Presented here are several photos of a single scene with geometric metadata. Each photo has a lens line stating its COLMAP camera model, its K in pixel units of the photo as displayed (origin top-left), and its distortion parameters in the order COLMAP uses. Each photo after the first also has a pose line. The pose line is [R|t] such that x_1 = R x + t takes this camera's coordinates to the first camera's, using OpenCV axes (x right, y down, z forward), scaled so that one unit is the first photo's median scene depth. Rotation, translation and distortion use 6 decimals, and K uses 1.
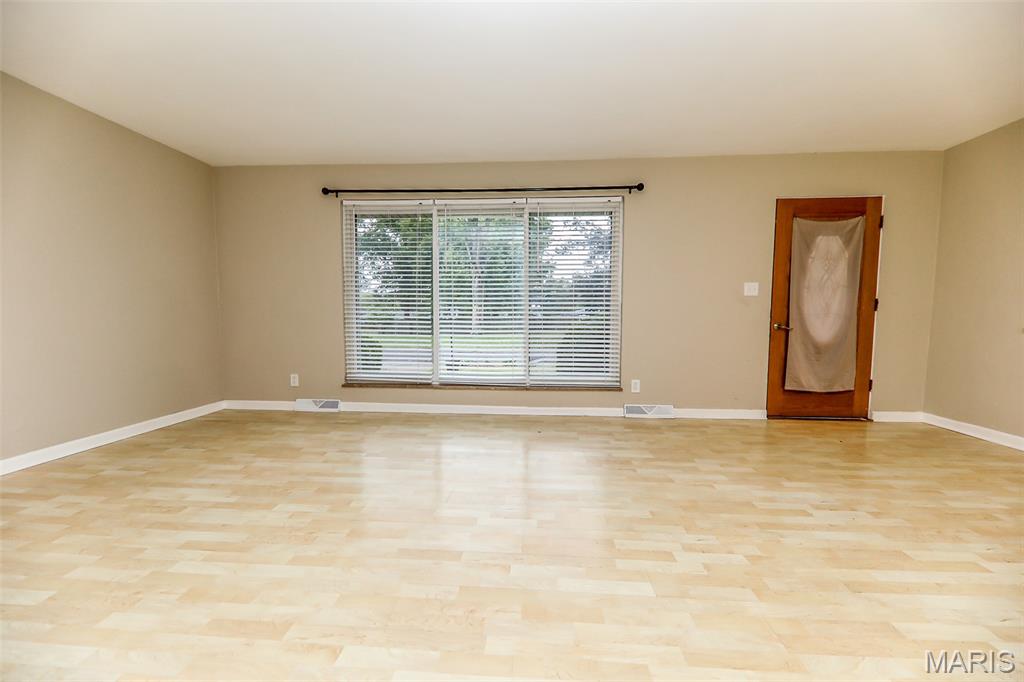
lens RADIAL K [[386.1, 0, 512.0], [0, 386.1, 341.0], [0, 0, 1]] dist [-0.000087, -0.000044]
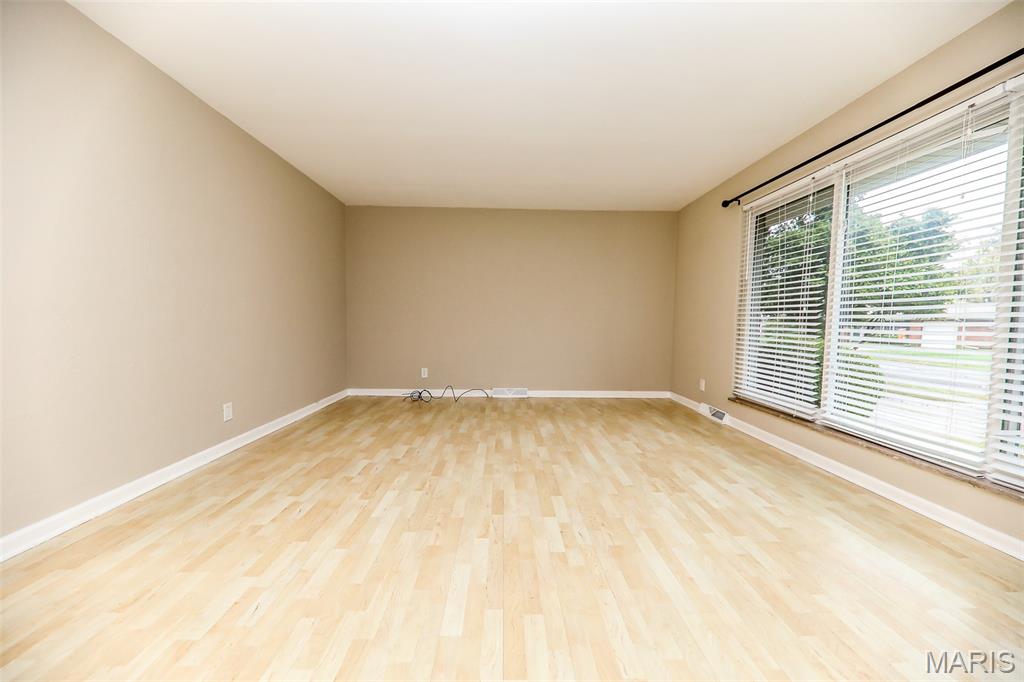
lens RADIAL K [[366.9, 0, 512.0], [0, 366.9, 341.0], [0, 0, 1]] dist [-0.001342, -0.000227]
pose [[0.077888, 0.050531, -0.995681, 0.667881], [-0.076081, 0.996104, 0.044601, -0.043743], [0.994055, 0.072279, 0.081429, 0.581258]]
